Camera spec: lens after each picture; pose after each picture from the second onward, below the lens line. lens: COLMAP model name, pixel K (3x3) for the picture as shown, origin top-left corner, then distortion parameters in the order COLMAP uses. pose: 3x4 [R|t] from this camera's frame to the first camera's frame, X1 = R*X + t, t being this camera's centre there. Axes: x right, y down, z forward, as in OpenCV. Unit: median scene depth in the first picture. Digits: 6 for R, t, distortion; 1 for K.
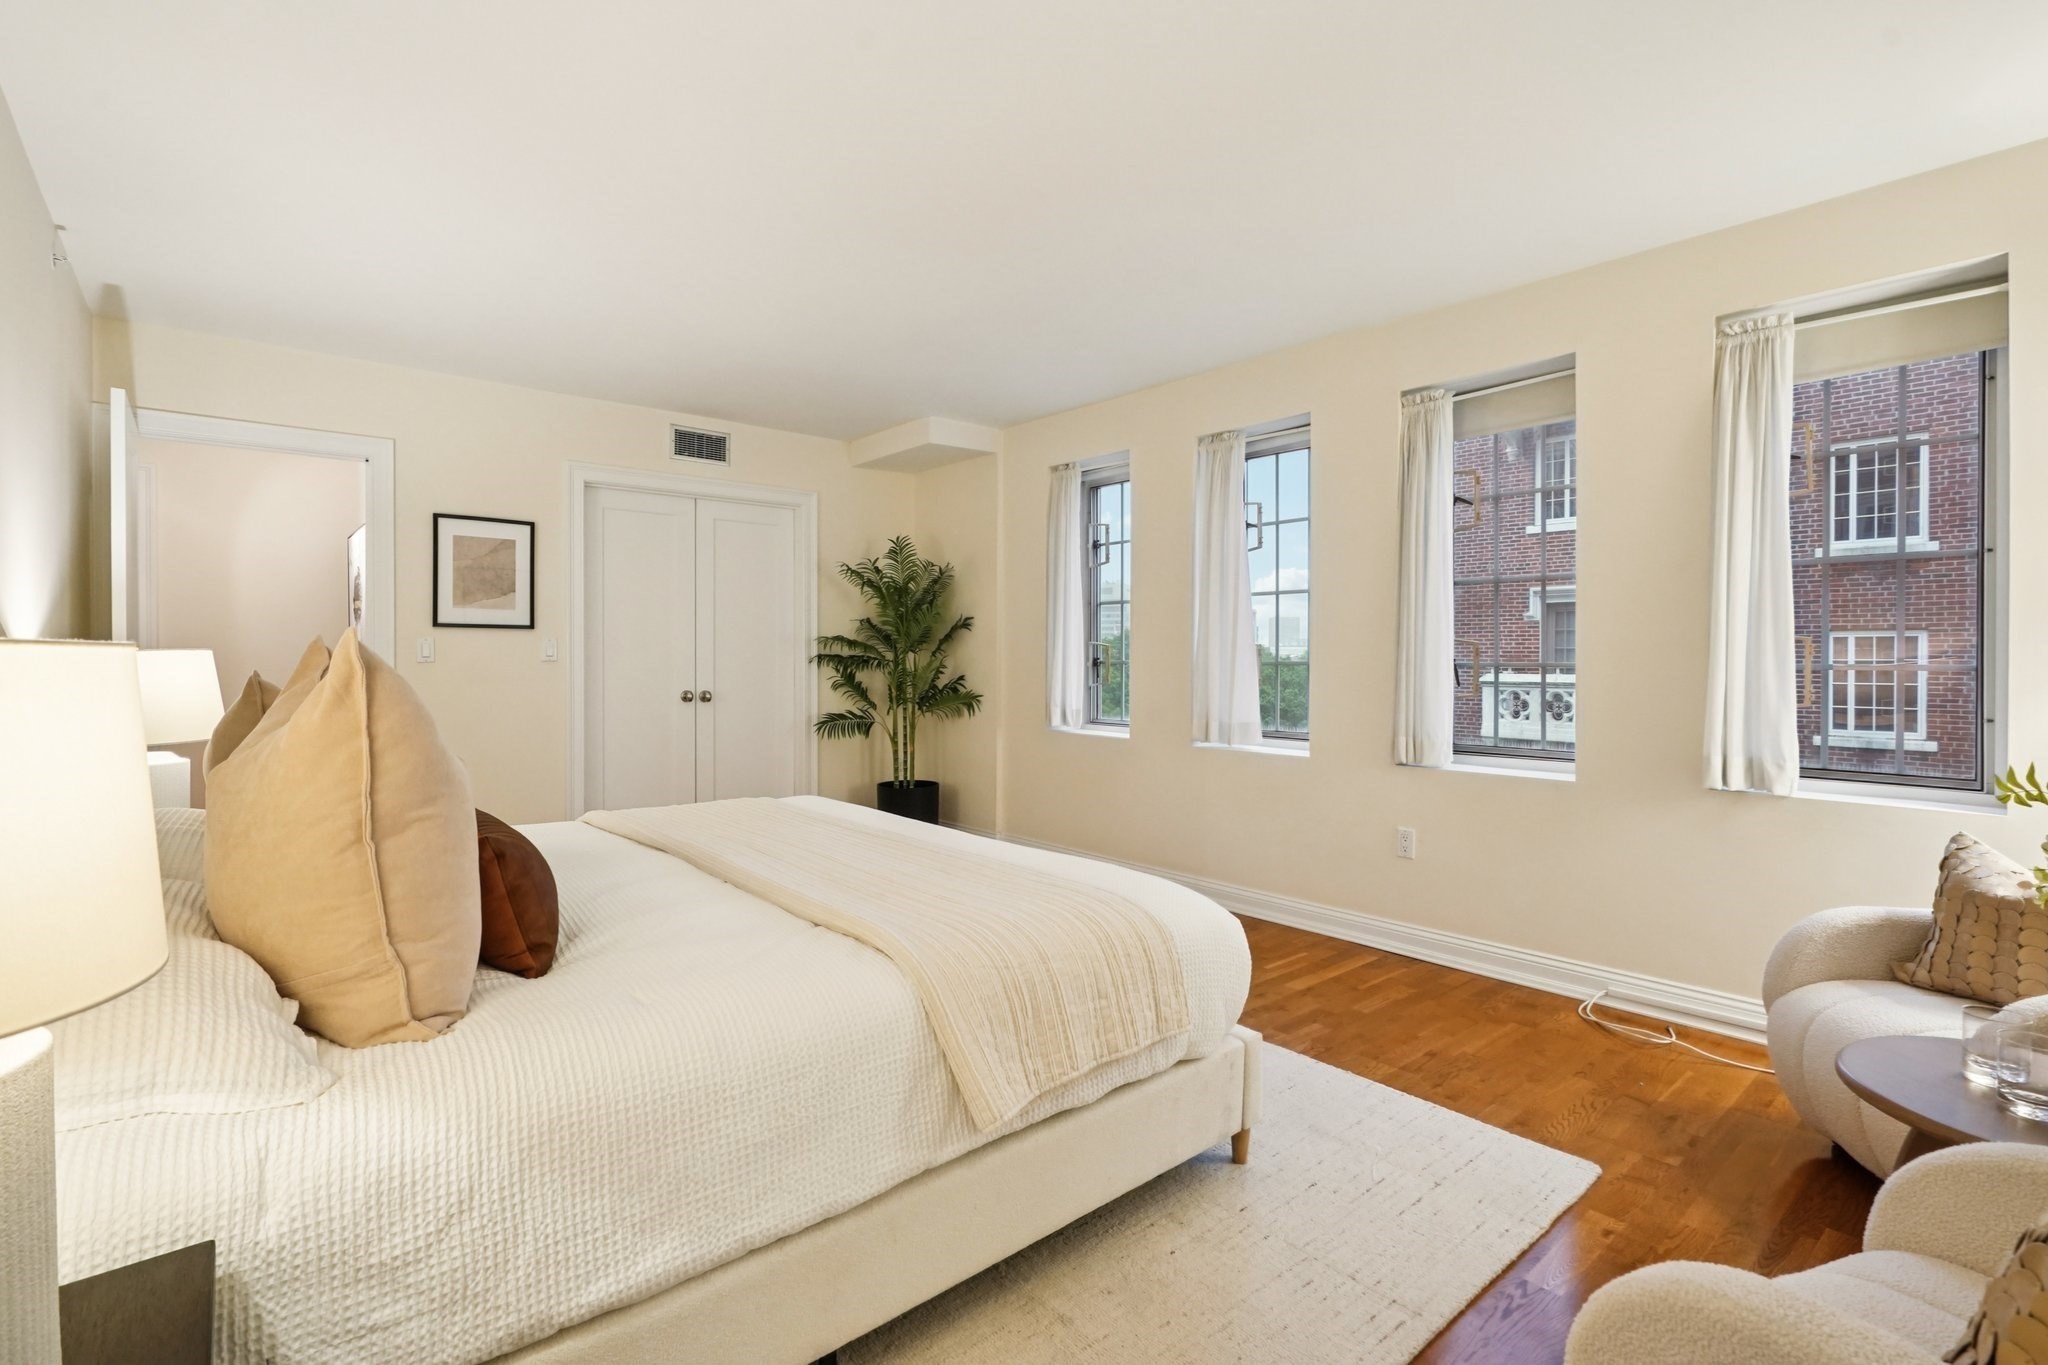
lens RADIAL K [[942.2, 0, 1032.3], [0, 942.2, 676.8], [0, 0, 1]] dist [-0.031739, 0.011628]
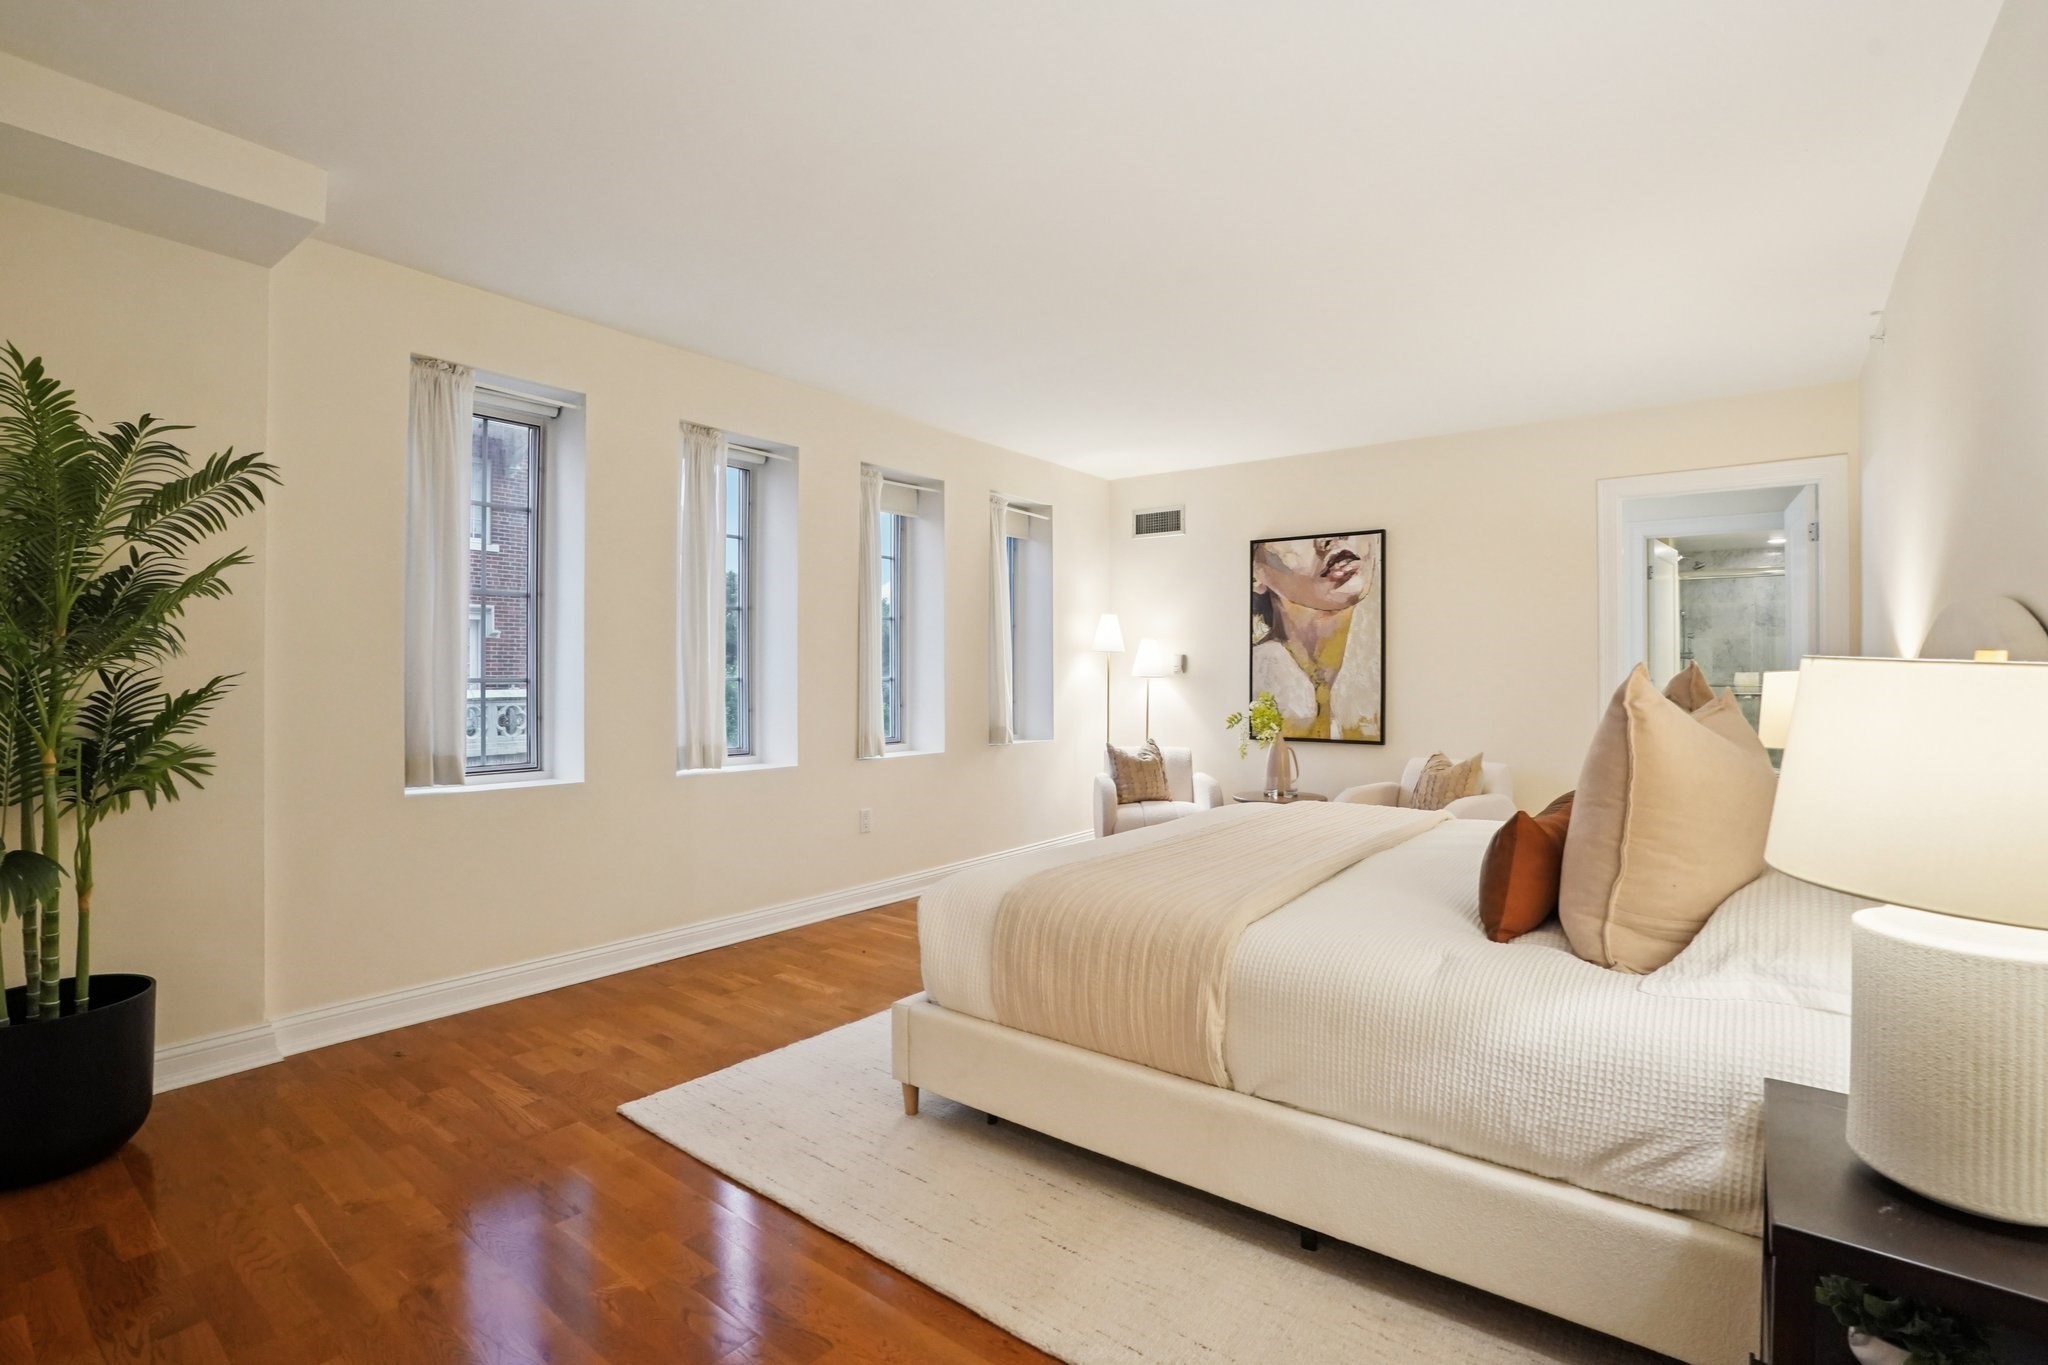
lens RADIAL K [[942.2, 0, 999.0], [0, 942.2, 670.7], [0, 0, 1]] dist [-0.031739, 0.011628]
pose [[-0.164707, 0.001412, 0.986342, -0.575642], [0.015928, 0.999872, 0.001229, -0.014719], [-0.986214, 0.015913, -0.164708, 0.675800]]
